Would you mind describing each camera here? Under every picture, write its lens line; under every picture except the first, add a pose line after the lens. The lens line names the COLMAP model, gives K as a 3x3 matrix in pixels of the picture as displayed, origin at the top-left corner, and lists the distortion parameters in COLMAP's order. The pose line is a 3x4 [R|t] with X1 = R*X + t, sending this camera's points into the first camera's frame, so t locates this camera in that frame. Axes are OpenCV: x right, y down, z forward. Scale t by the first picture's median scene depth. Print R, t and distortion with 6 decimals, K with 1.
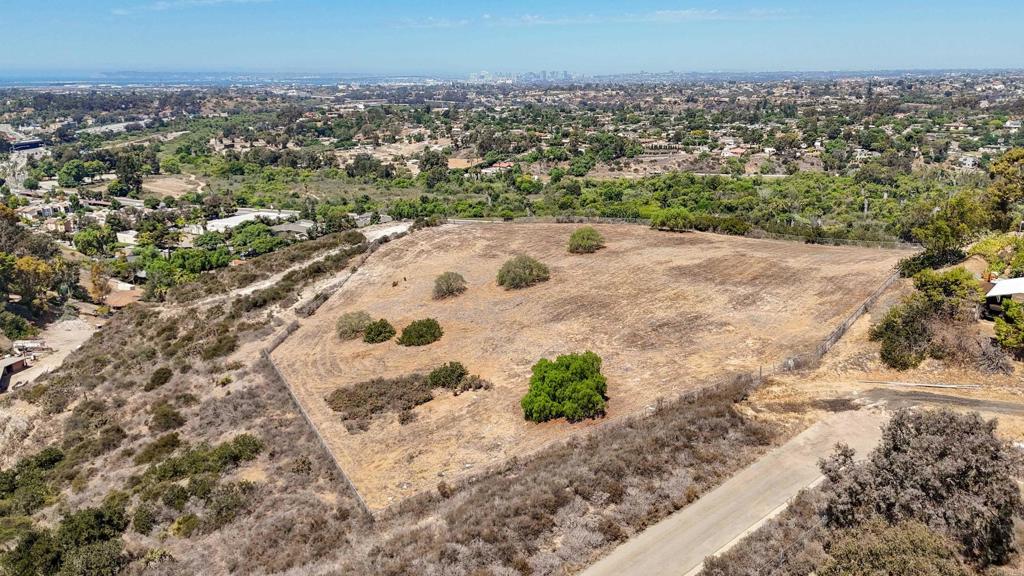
lens RADIAL K [[787.1, 0, 509.4], [0, 787.1, 293.9], [0, 0, 1]] dist [0.082705, -0.090634]
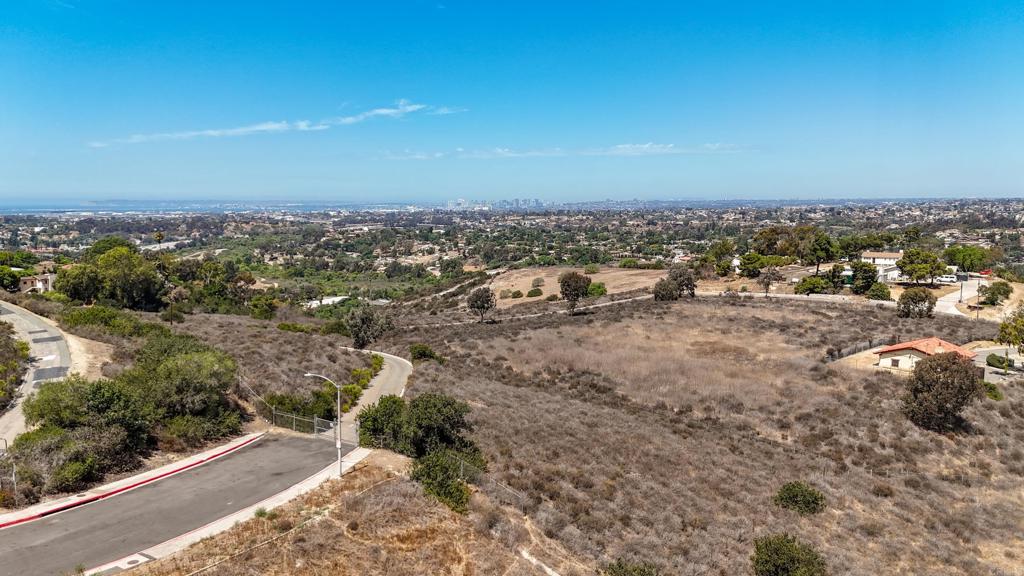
lens RADIAL K [[776.3, 0, 514.1], [0, 776.3, 289.7], [0, 0, 1]] dist [0.094009, -0.118251]
pose [[0.999173, -0.004523, 0.040418, -0.036530], [0.010824, 0.987529, -0.157066, 0.056838], [-0.039204, 0.157373, 0.986761, -0.201757]]
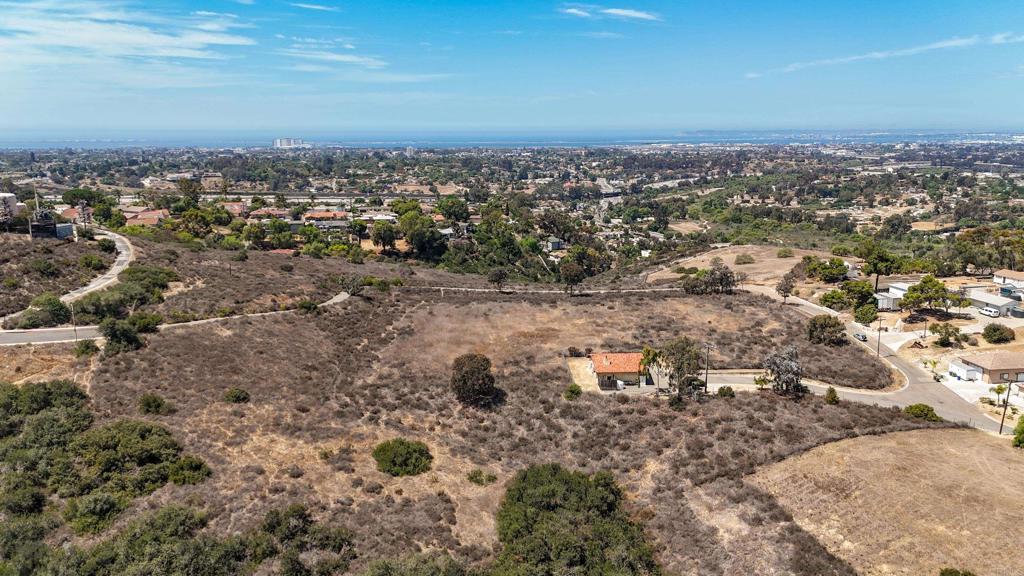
lens RADIAL K [[776.3, 0, 514.1], [0, 776.3, 289.7], [0, 0, 1]] dist [0.094009, -0.118251]
pose [[0.784848, 0.125415, -0.606865, 0.149443], [-0.166721, 0.985933, -0.011864, 0.034074], [0.596840, 0.110489, 0.794716, -0.226206]]
